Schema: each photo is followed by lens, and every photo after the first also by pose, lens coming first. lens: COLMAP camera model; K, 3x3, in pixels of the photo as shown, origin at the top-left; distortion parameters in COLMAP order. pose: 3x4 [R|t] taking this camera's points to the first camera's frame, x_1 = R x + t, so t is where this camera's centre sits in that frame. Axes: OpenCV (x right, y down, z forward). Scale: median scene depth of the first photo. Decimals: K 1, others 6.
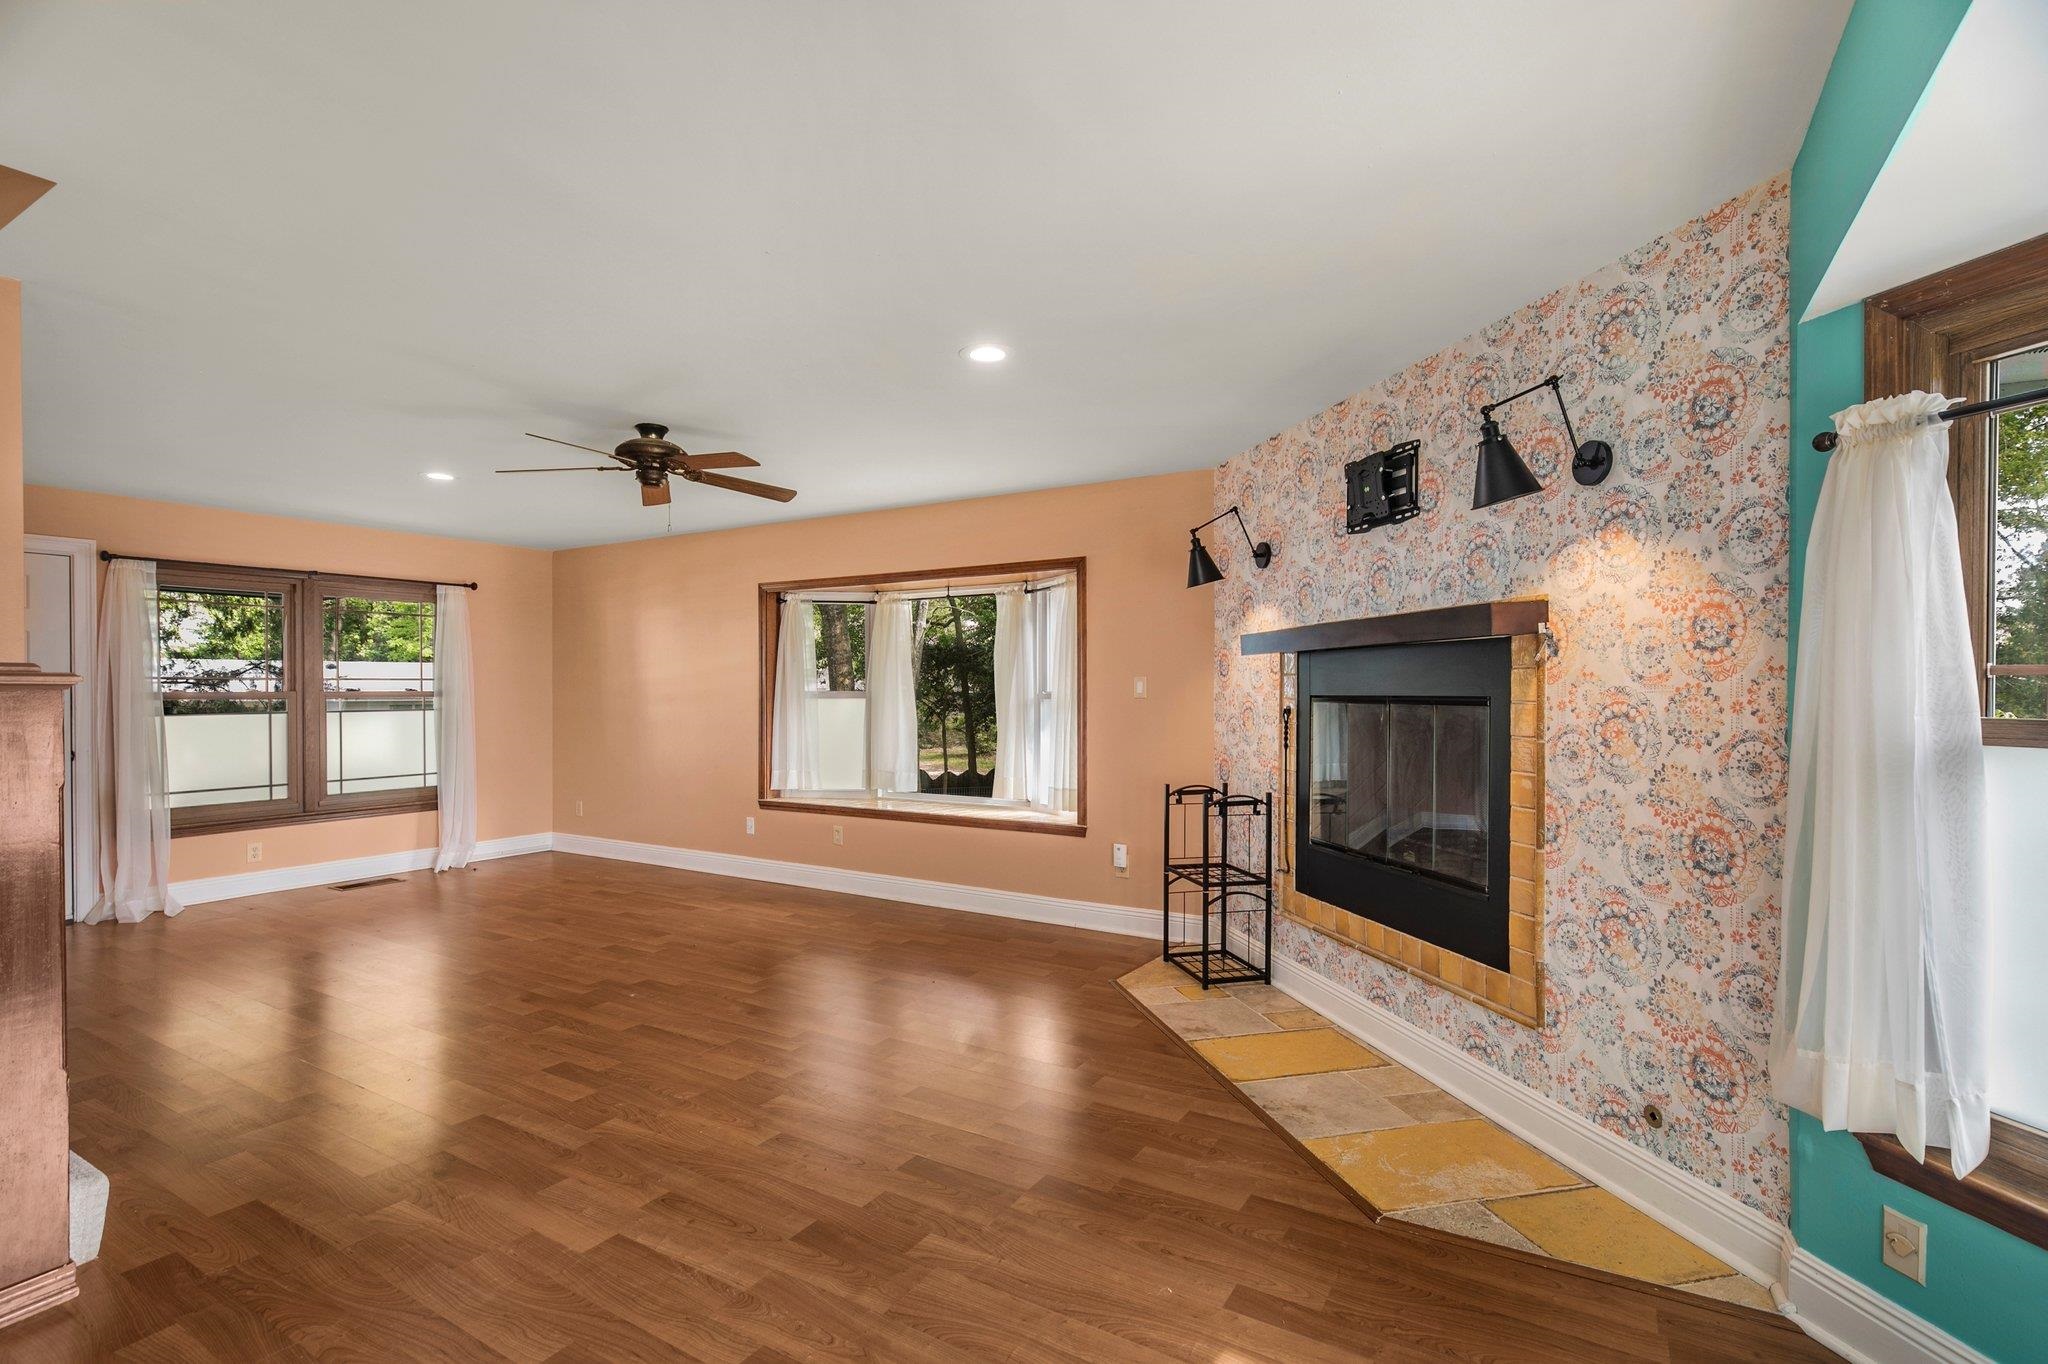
lens RADIAL K [[964.0, 0, 1020.4], [0, 964.0, 694.0], [0, 0, 1]] dist [0.000150, 0.000353]
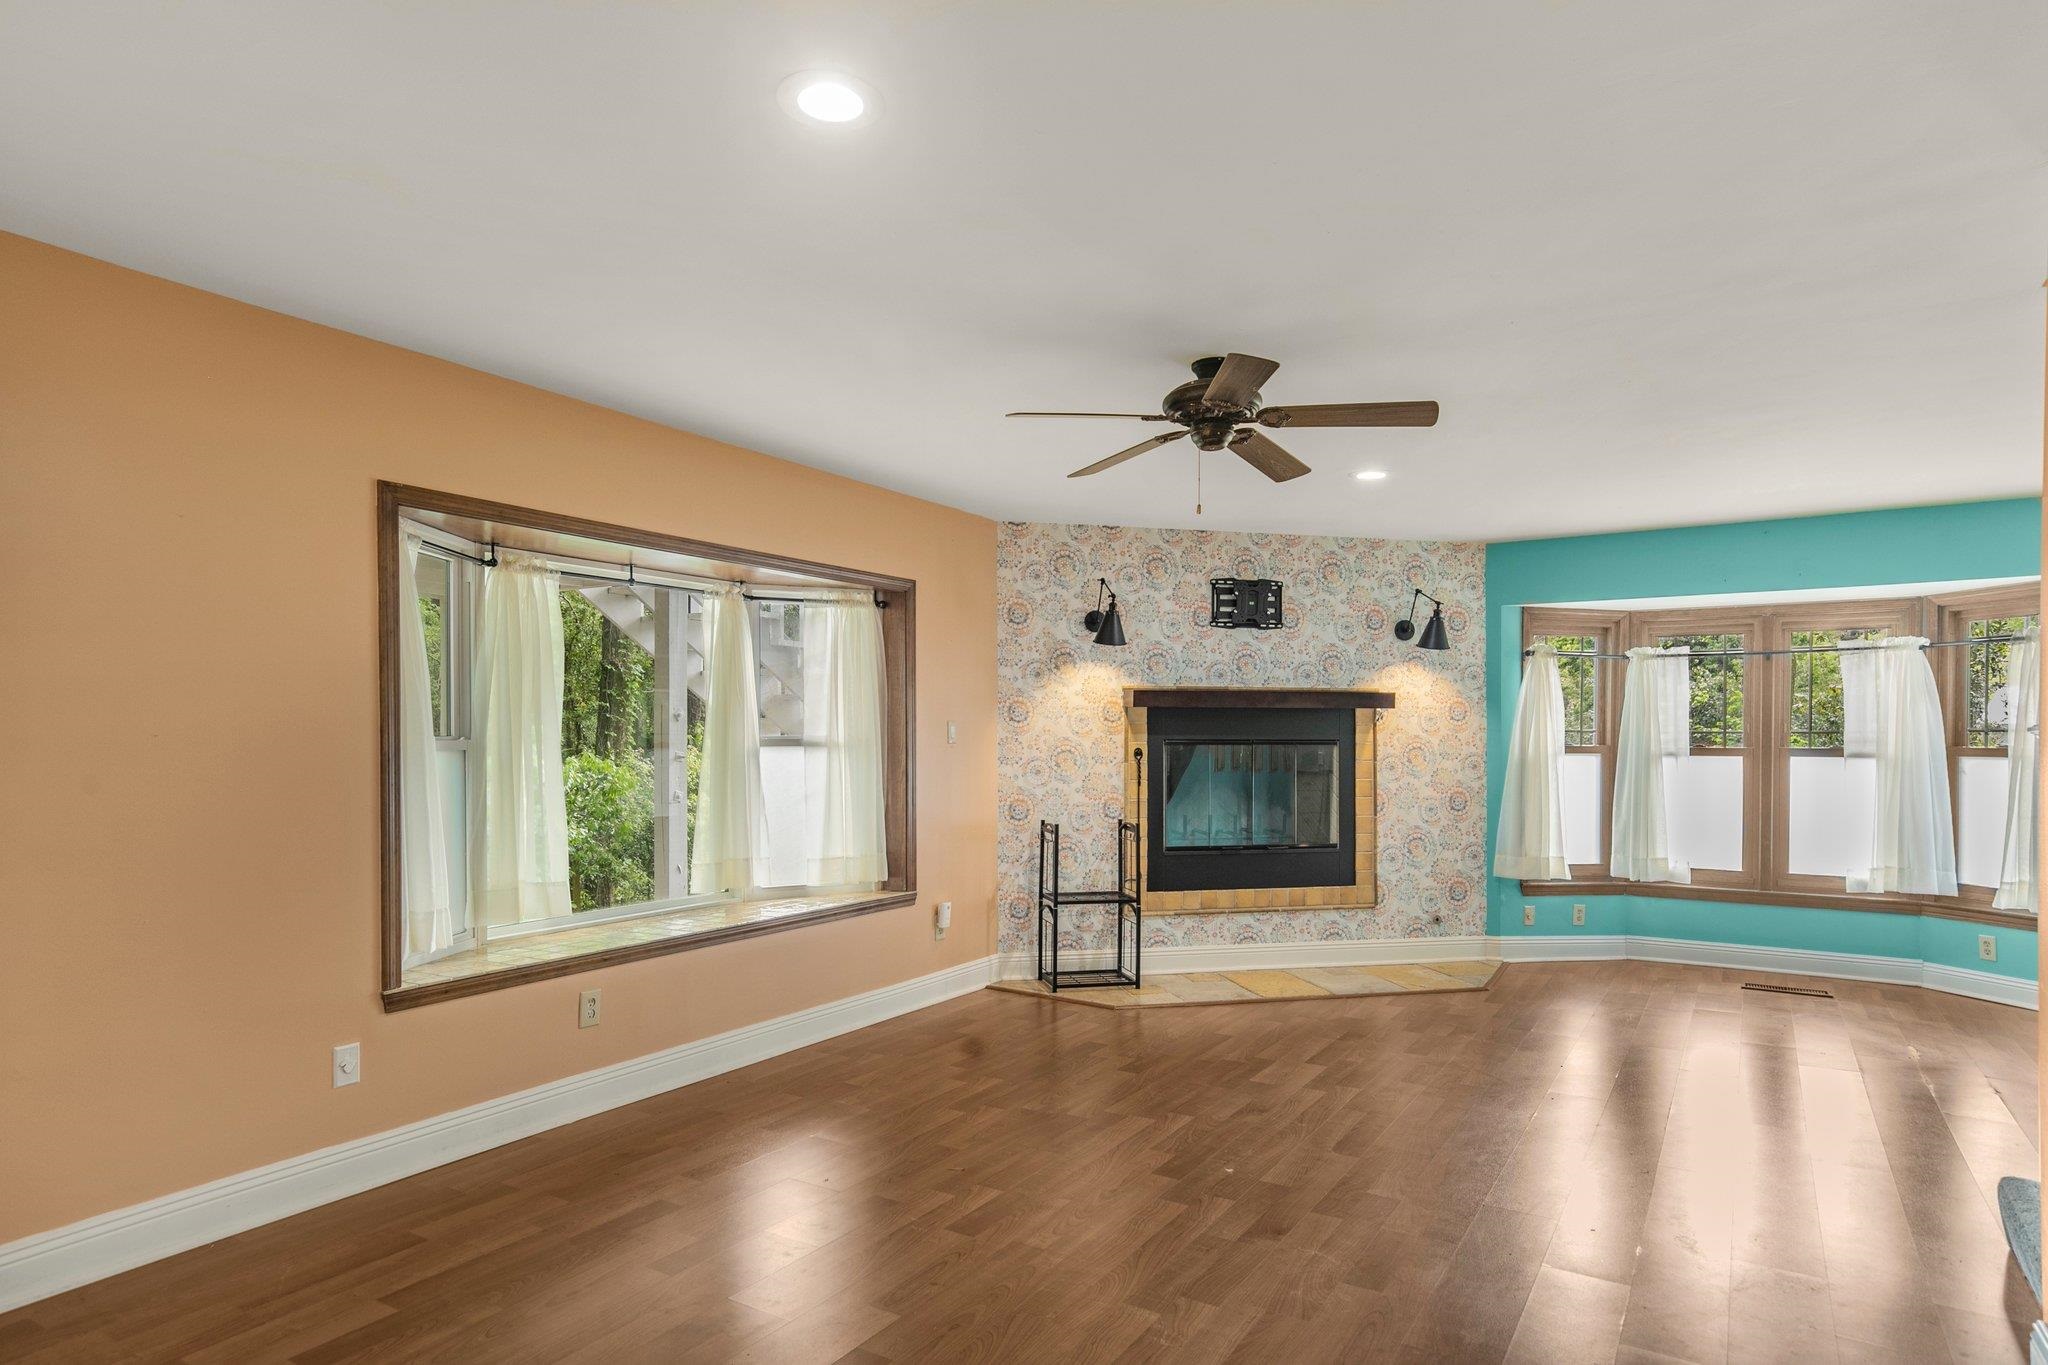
lens RADIAL K [[1144.2, 0, 1019.7], [0, 1144.2, 740.4], [0, 0, 1]] dist [-0.001011, 0.000000]
pose [[0.020589, -0.003152, 0.999783, -1.515914], [0.000922, 0.999995, 0.003133, -0.003083], [-0.999788, 0.000858, 0.020592, 1.392858]]
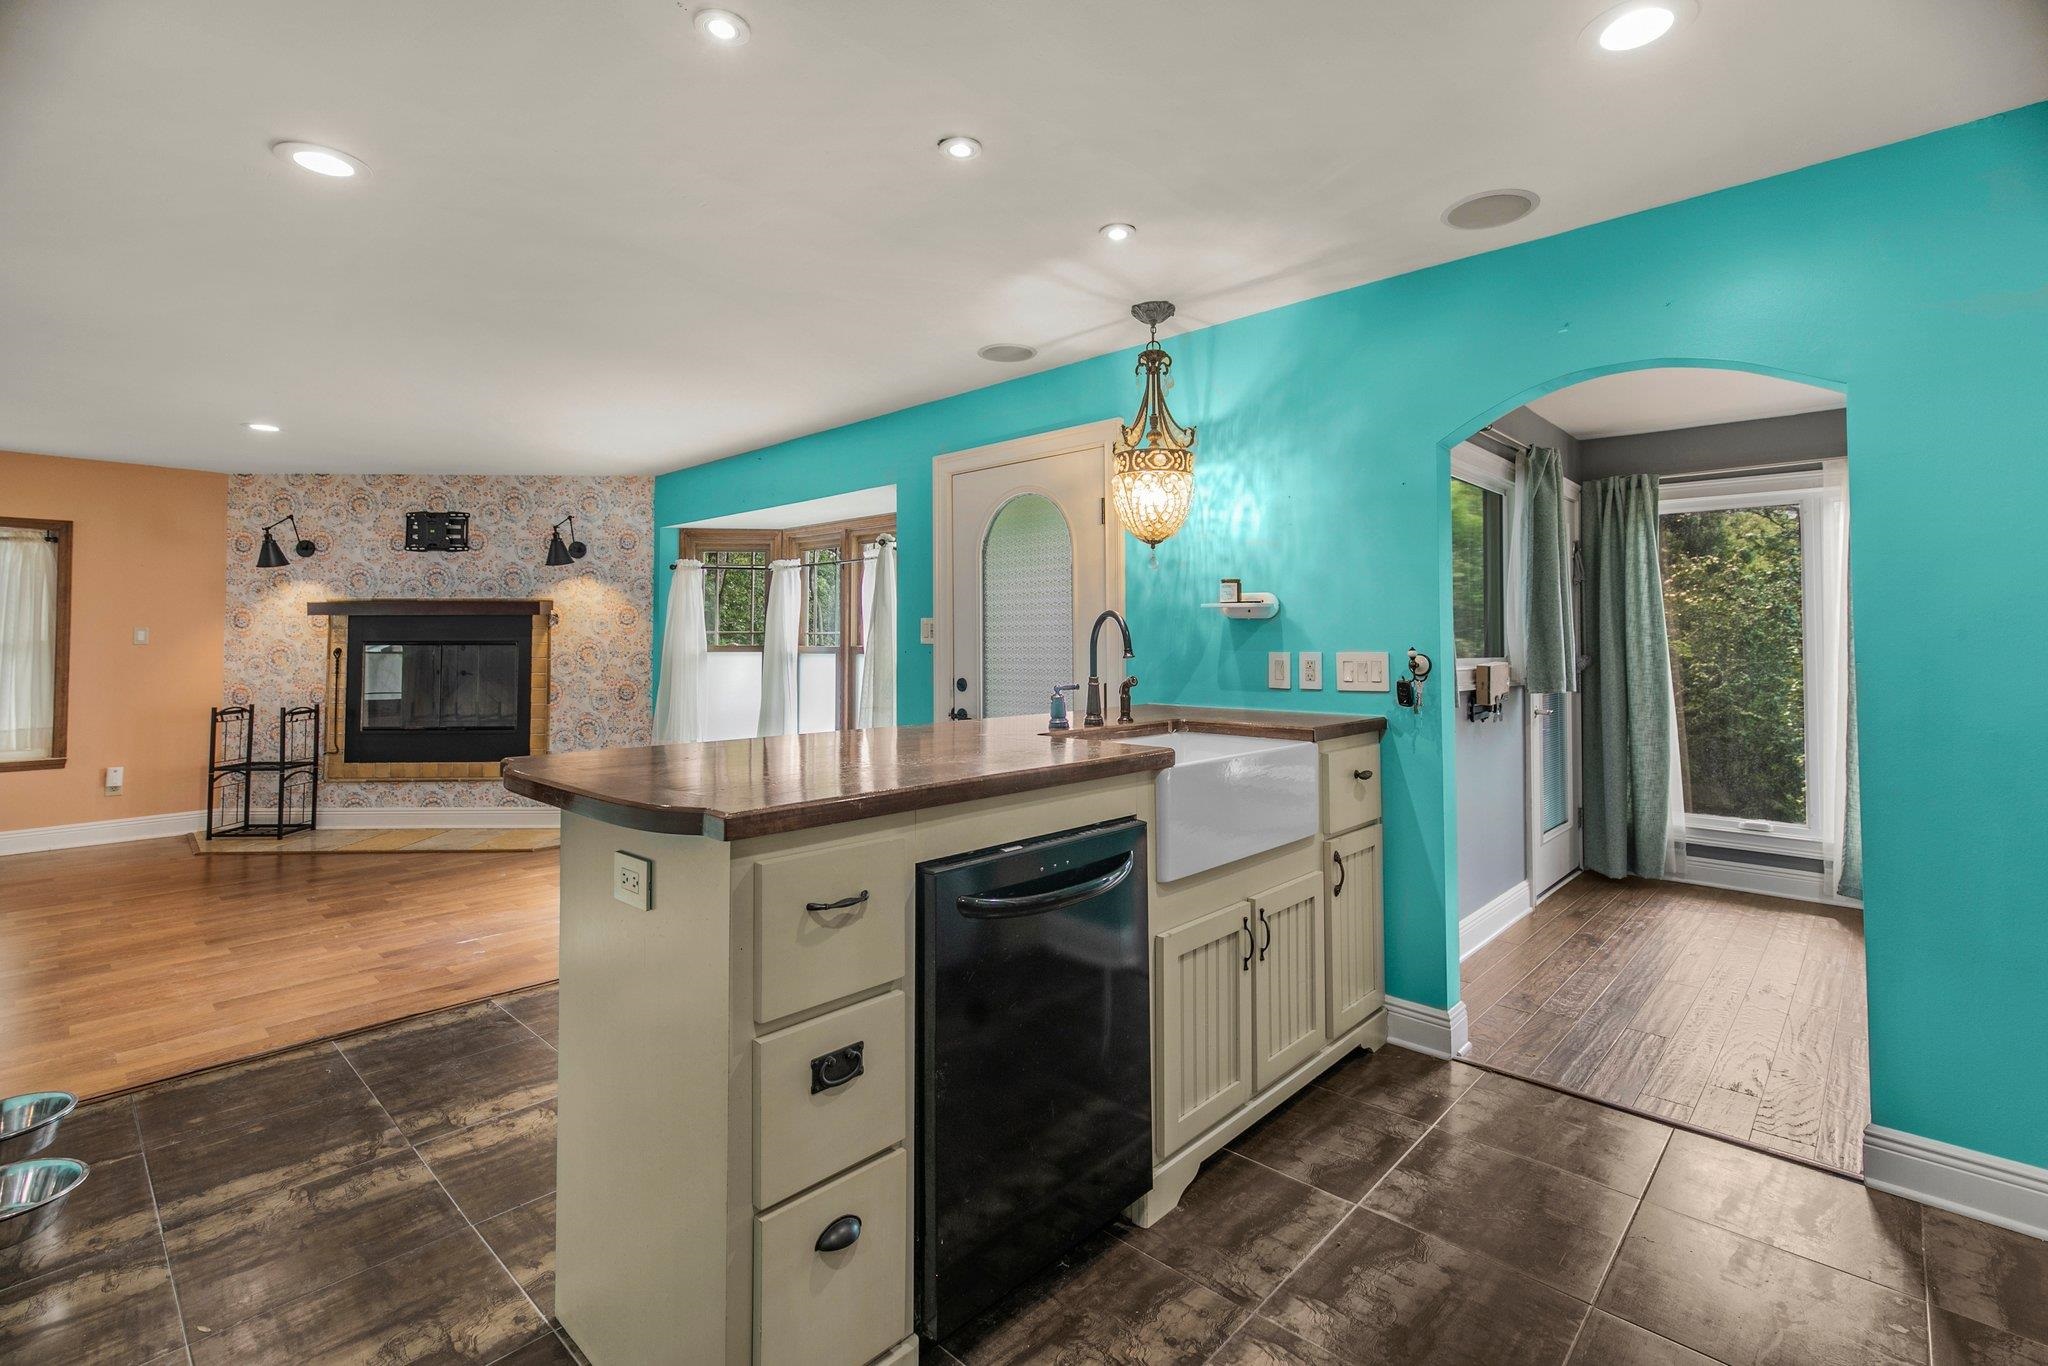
lens RADIAL K [[920.5, 0, 1028.2], [0, 920.5, 611.0], [0, 0, 1]] dist [0.000063, 0.000027]
pose [[0.206200, 0.032983, 0.977954, -1.209035], [0.004662, 0.999387, -0.034689, 0.011554], [-0.978499, 0.011713, 0.205920, -0.530907]]
